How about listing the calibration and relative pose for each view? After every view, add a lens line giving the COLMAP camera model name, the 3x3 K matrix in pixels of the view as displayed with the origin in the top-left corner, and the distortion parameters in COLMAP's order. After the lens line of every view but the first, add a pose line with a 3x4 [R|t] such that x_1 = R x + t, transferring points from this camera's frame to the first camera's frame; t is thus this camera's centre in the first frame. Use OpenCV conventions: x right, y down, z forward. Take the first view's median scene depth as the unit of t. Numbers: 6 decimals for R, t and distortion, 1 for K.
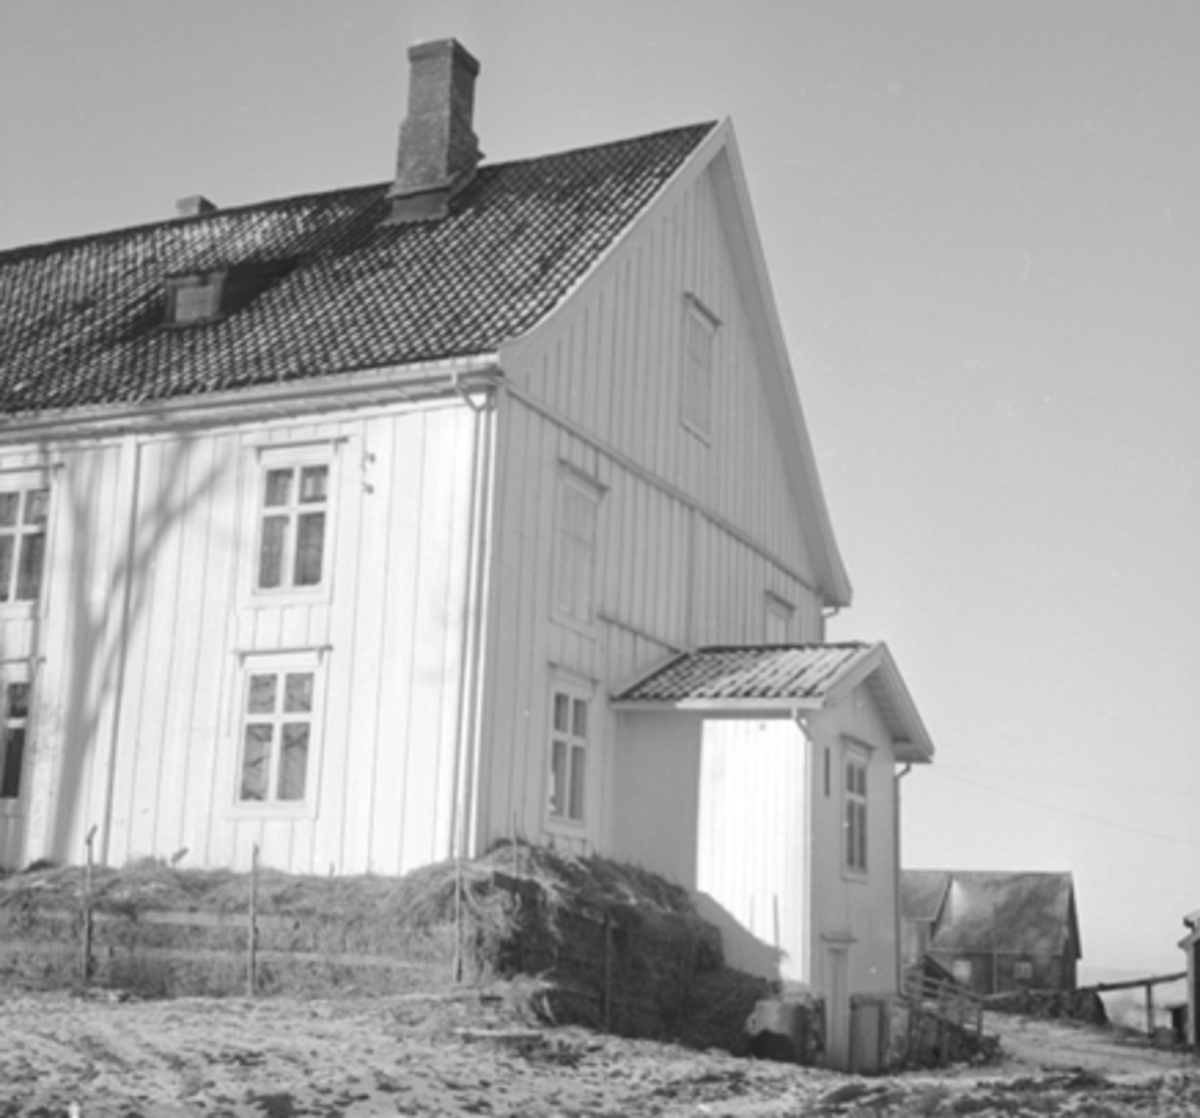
lens RADIAL K [[1823.1, 0, 600.0], [0, 1823.1, 559.0], [0, 0, 1]] dist [-0.043125, -0.164321]
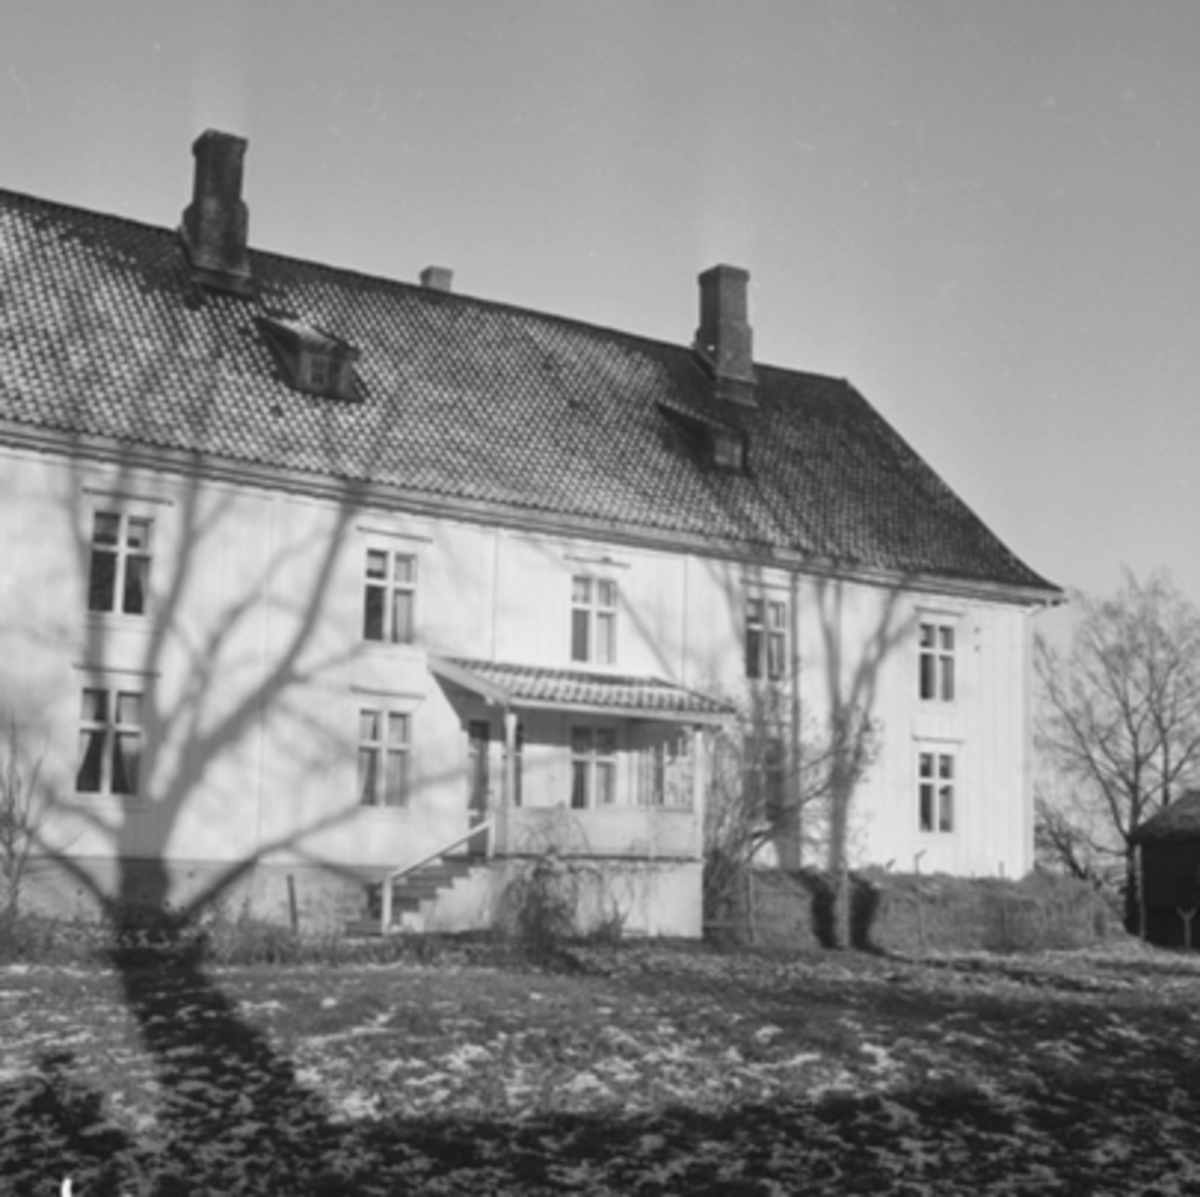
lens RADIAL K [[1880.1, 0, 596.8], [0, 1880.1, 578.9], [0, 0, 1]] dist [0.002138, -0.806574]
pose [[0.485811, 0.119470, 0.865860, -1.773296], [-0.182833, 0.982590, -0.032993, 0.019496], [-0.854728, -0.142280, 0.499197, 0.430269]]
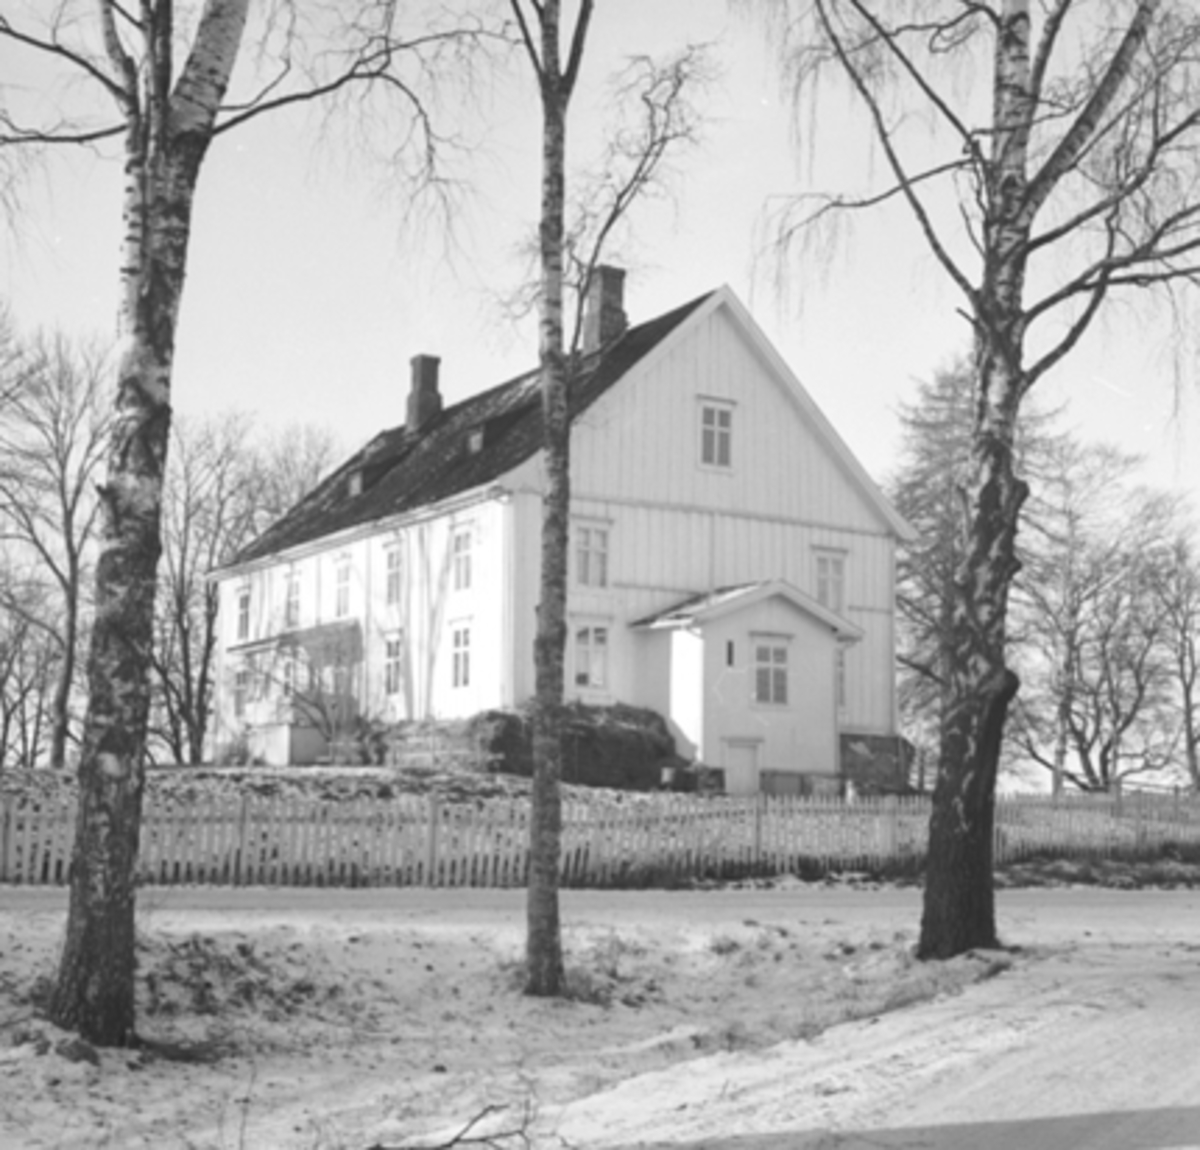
lens RADIAL K [[1962.9, 0, 600.0], [0, 1962.9, 575.0], [0, 0, 1]] dist [-0.013729, -0.911253]
pose [[0.826752, -0.106211, -0.552449, 1.259390], [0.138273, 0.990256, 0.016547, -0.017947], [0.545308, -0.090069, 0.833383, -0.852335]]
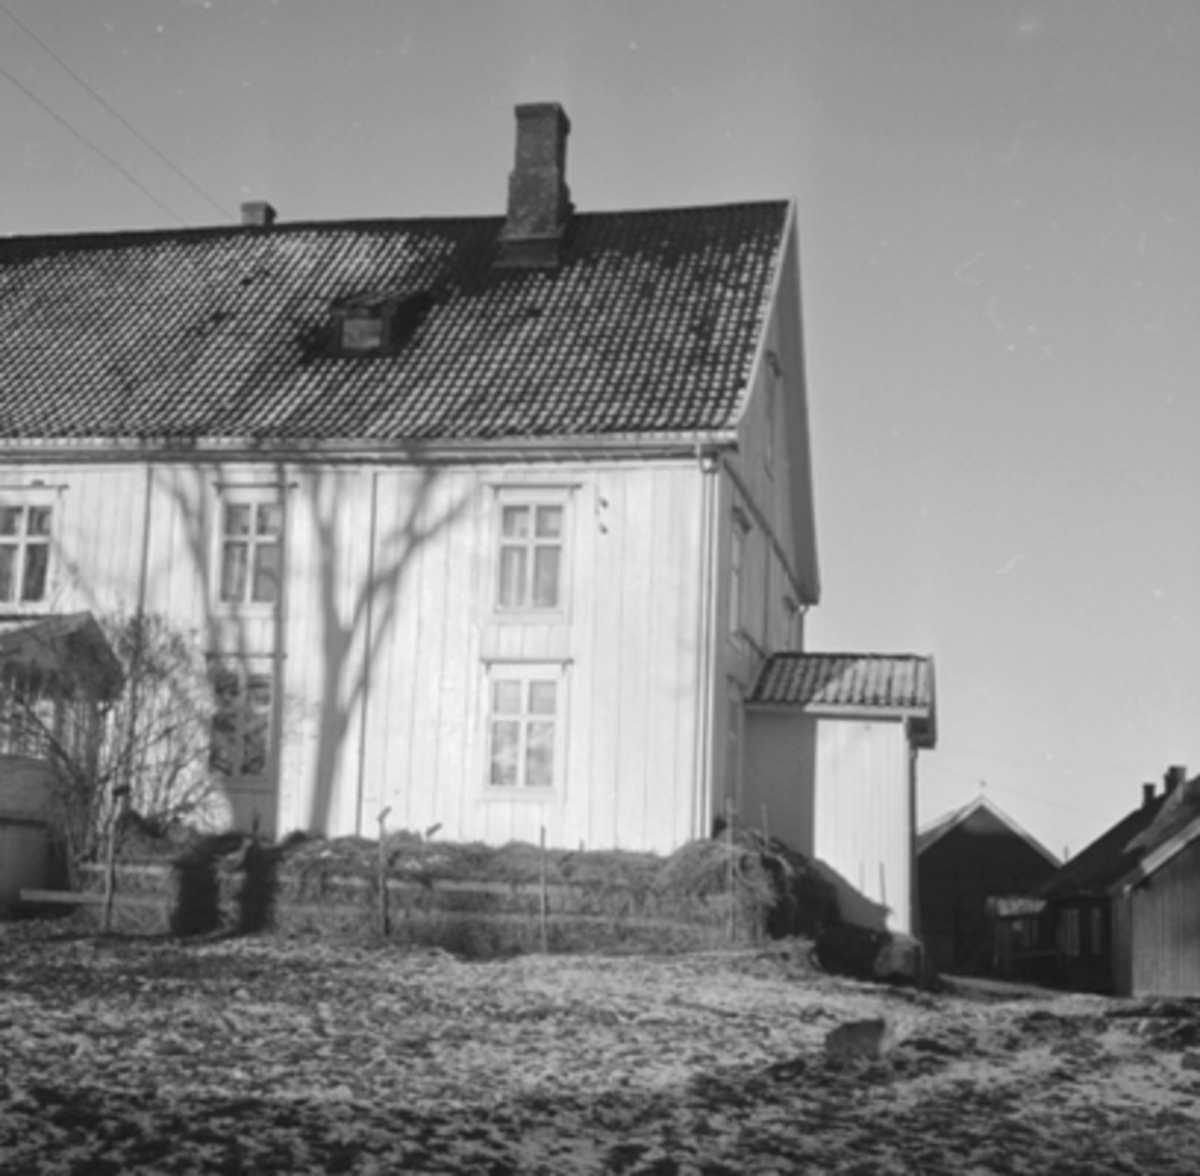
lens RADIAL K [[1809.2, 0, 600.3], [0, 1809.2, 570.8], [0, 0, 1]] dist [0.026865, 0.037016]
pose [[0.974152, 0.043282, 0.221708, -0.387198], [-0.056032, 0.997098, 0.051539, -0.071997], [-0.218834, -0.062629, 0.973750, -0.166533]]
